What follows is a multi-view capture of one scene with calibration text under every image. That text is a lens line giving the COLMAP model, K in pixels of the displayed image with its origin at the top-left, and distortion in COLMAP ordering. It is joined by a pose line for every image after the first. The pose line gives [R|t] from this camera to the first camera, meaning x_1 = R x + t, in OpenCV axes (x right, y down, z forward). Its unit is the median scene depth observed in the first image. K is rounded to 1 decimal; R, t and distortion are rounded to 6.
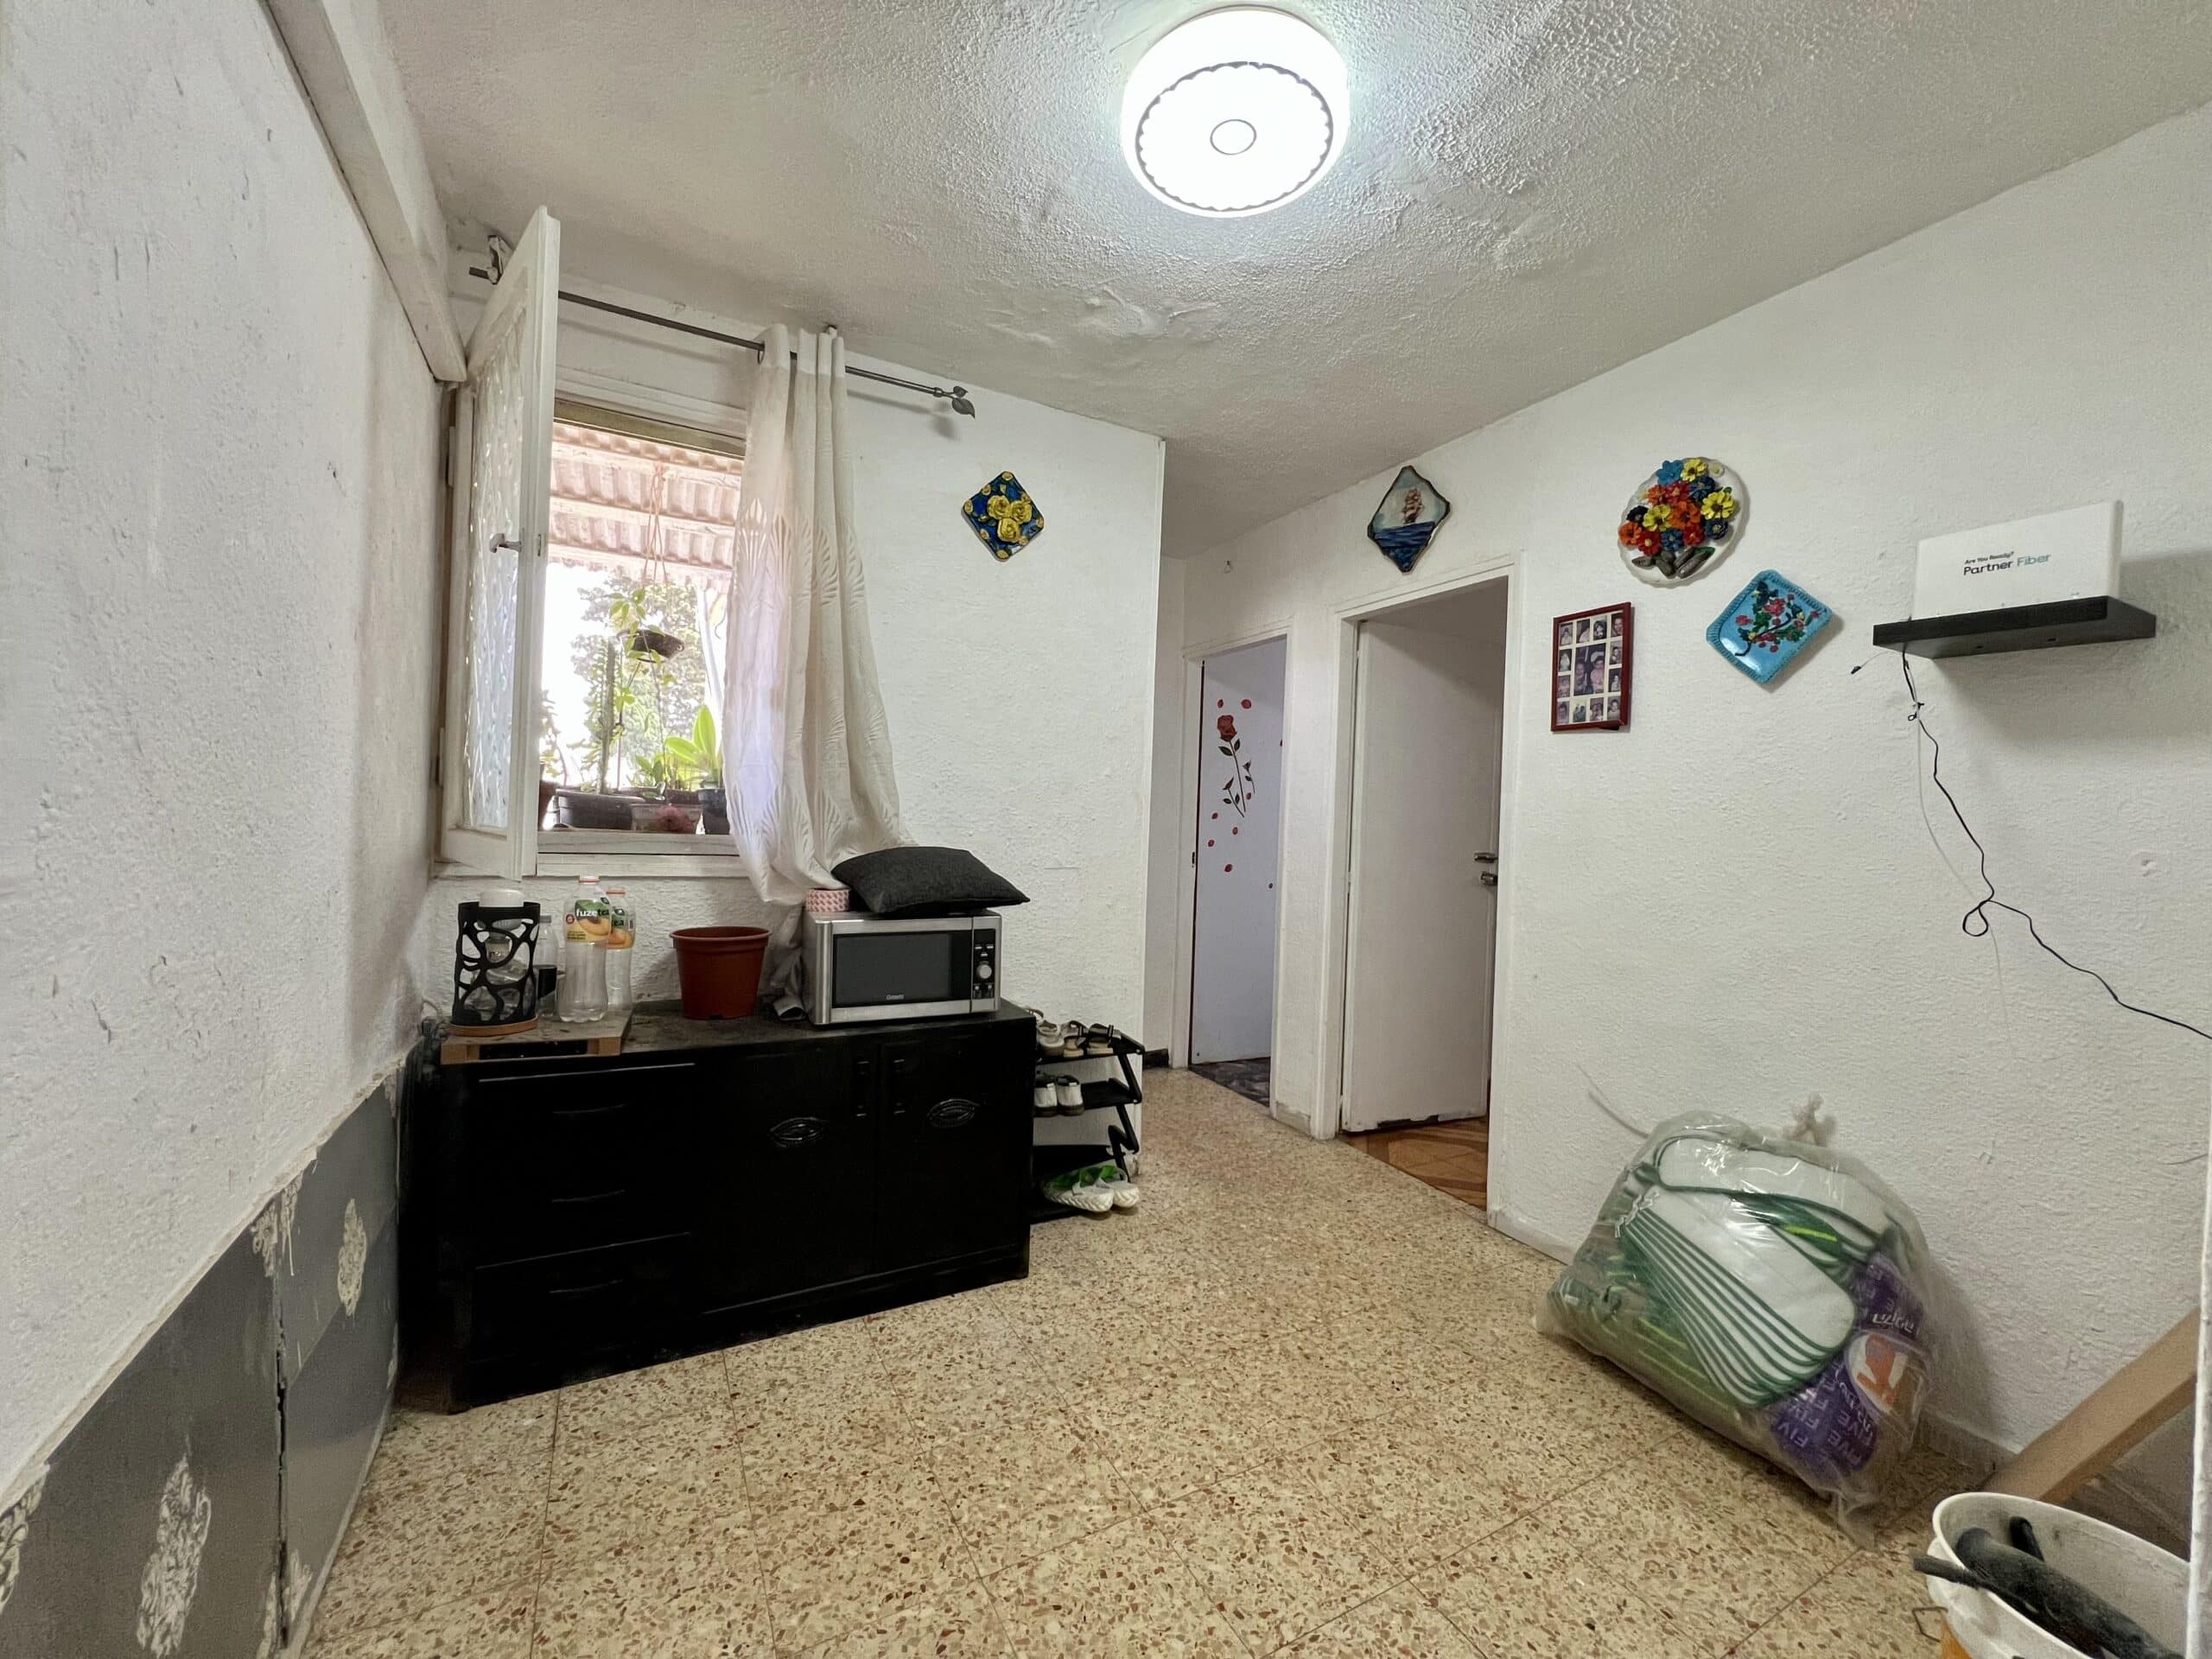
lens RADIAL K [[880.9, 0, 1106.0], [0, 880.9, 828.5], [0, 0, 1]] dist [-0.000382, 0.000260]
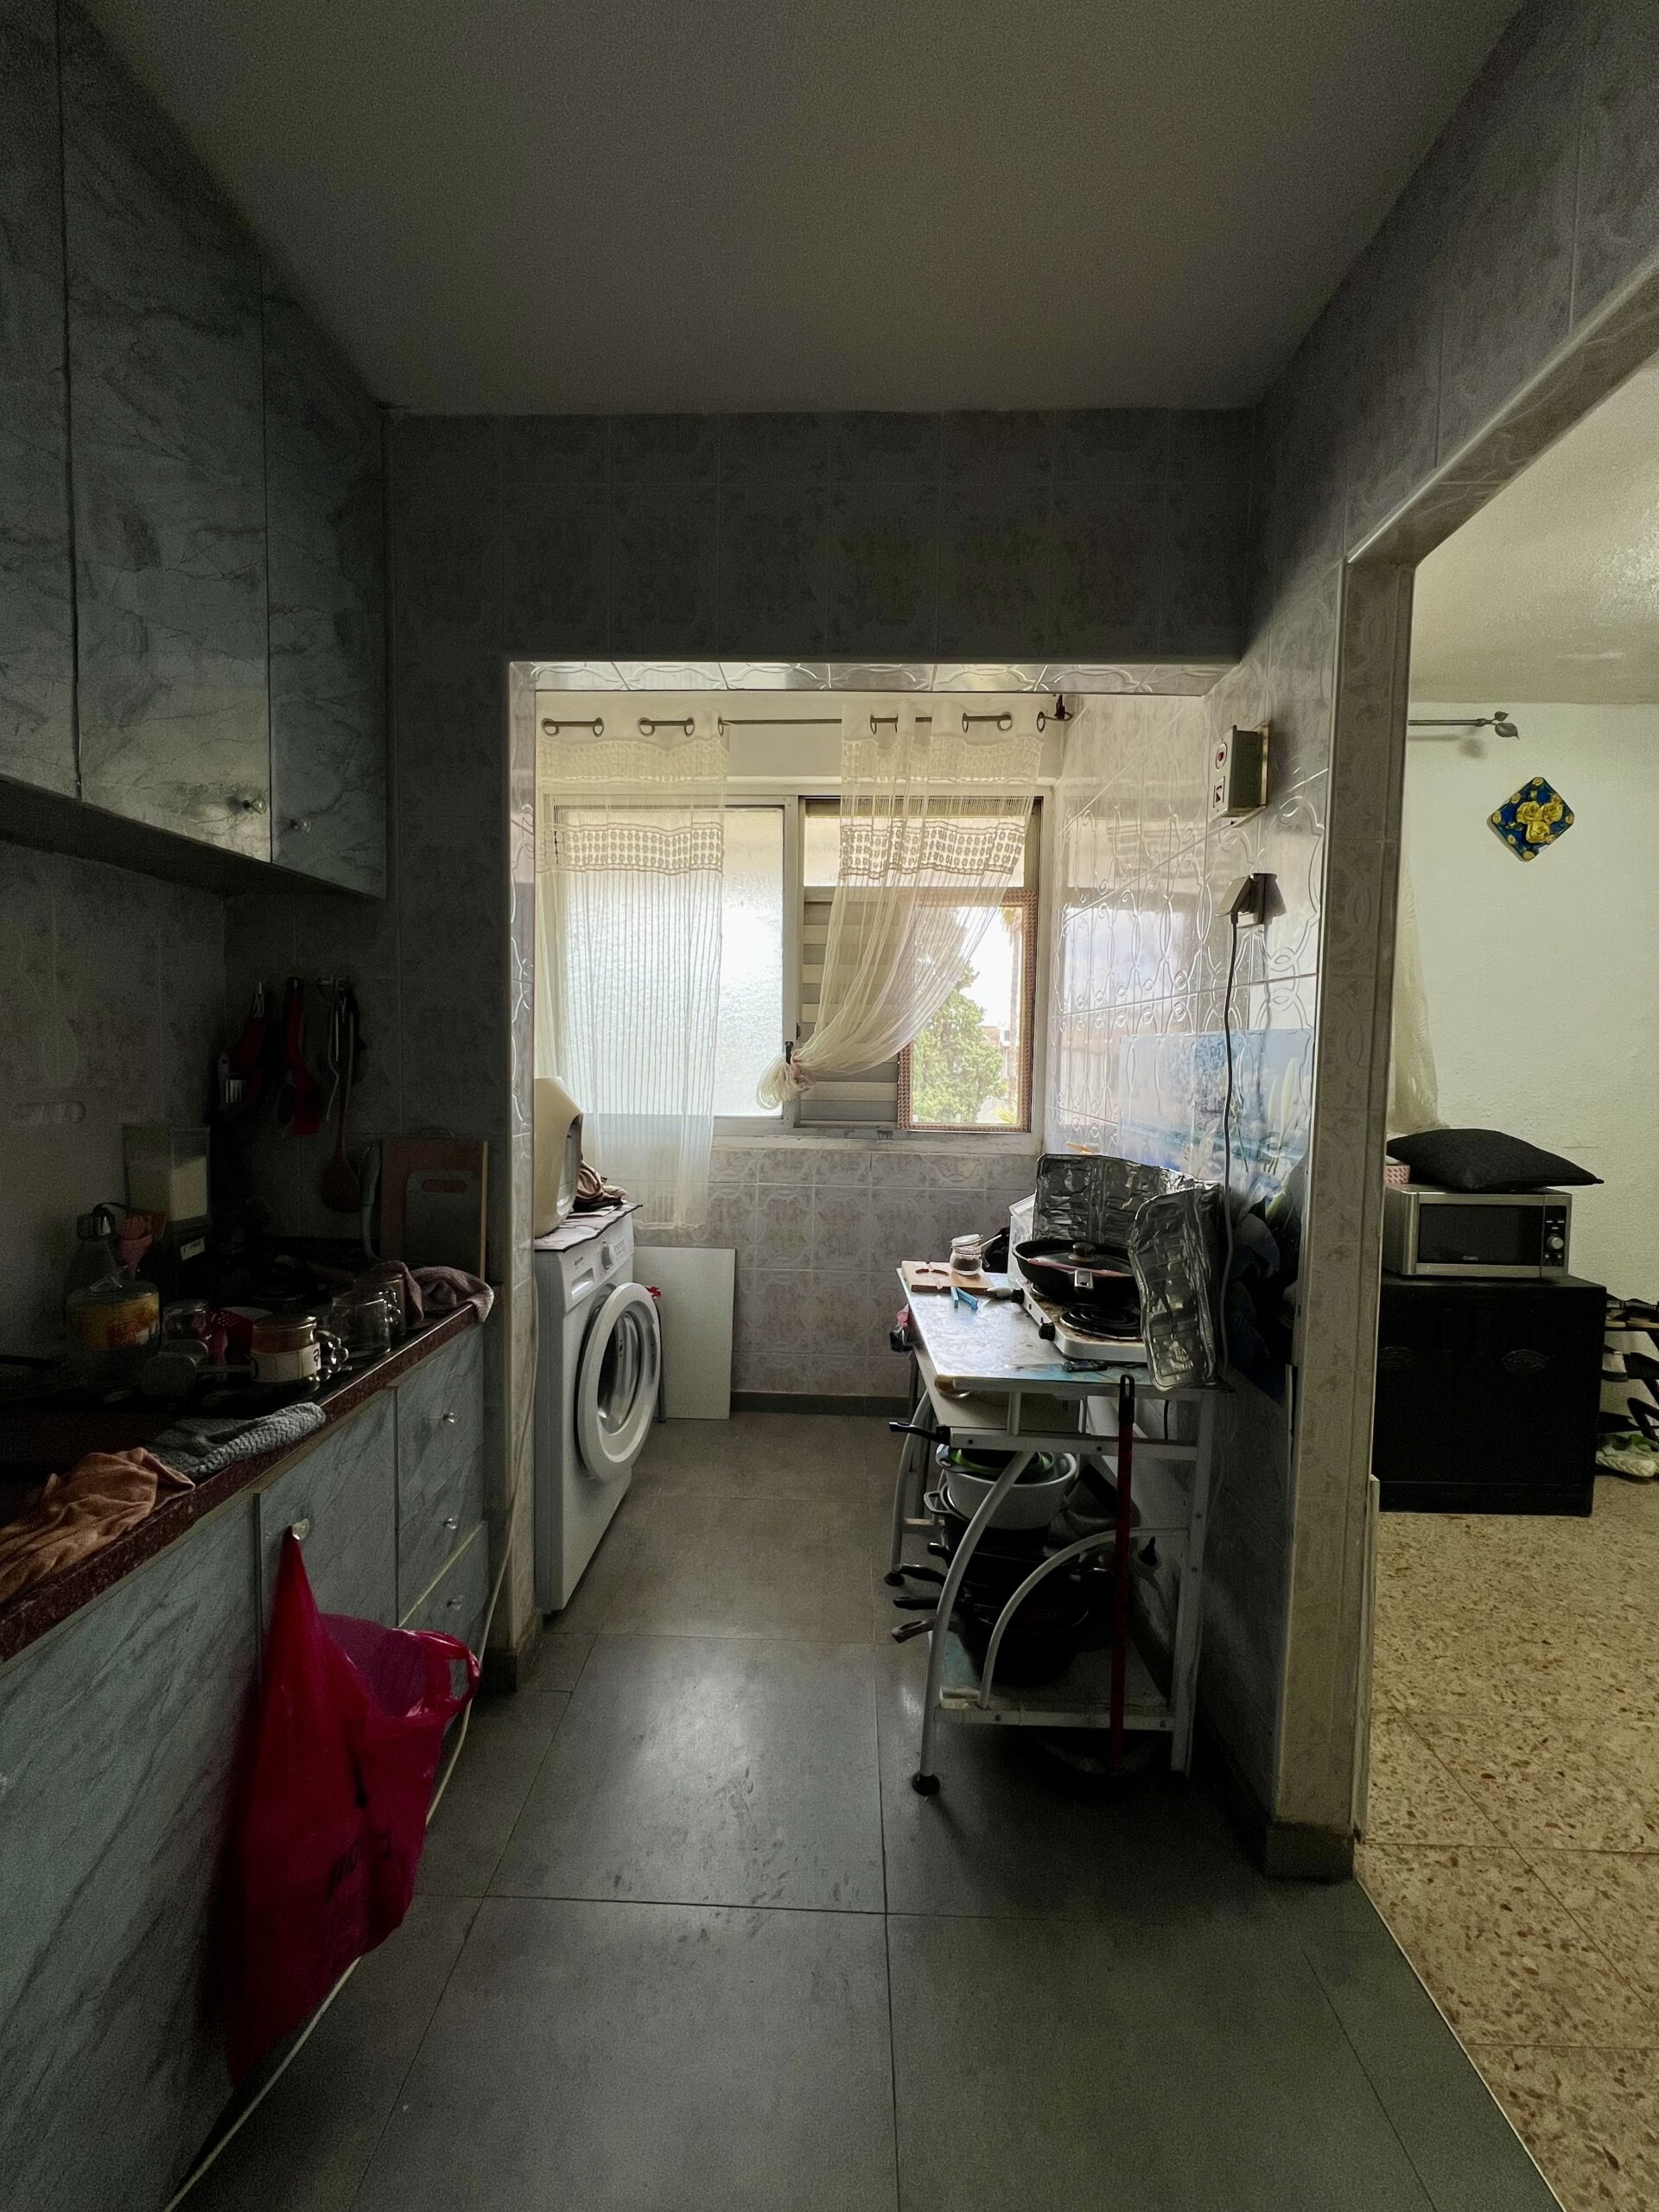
lens RADIAL K [[880.9, 0, 825.8], [0, 880.9, 1107.0], [0, 0, 1]] dist [-0.000382, 0.000260]
pose [[0.868681, 0.009649, -0.495278, -0.349302], [0.010385, 0.999236, 0.037681, -0.057509], [0.495263, -0.037877, 0.867917, -0.393701]]
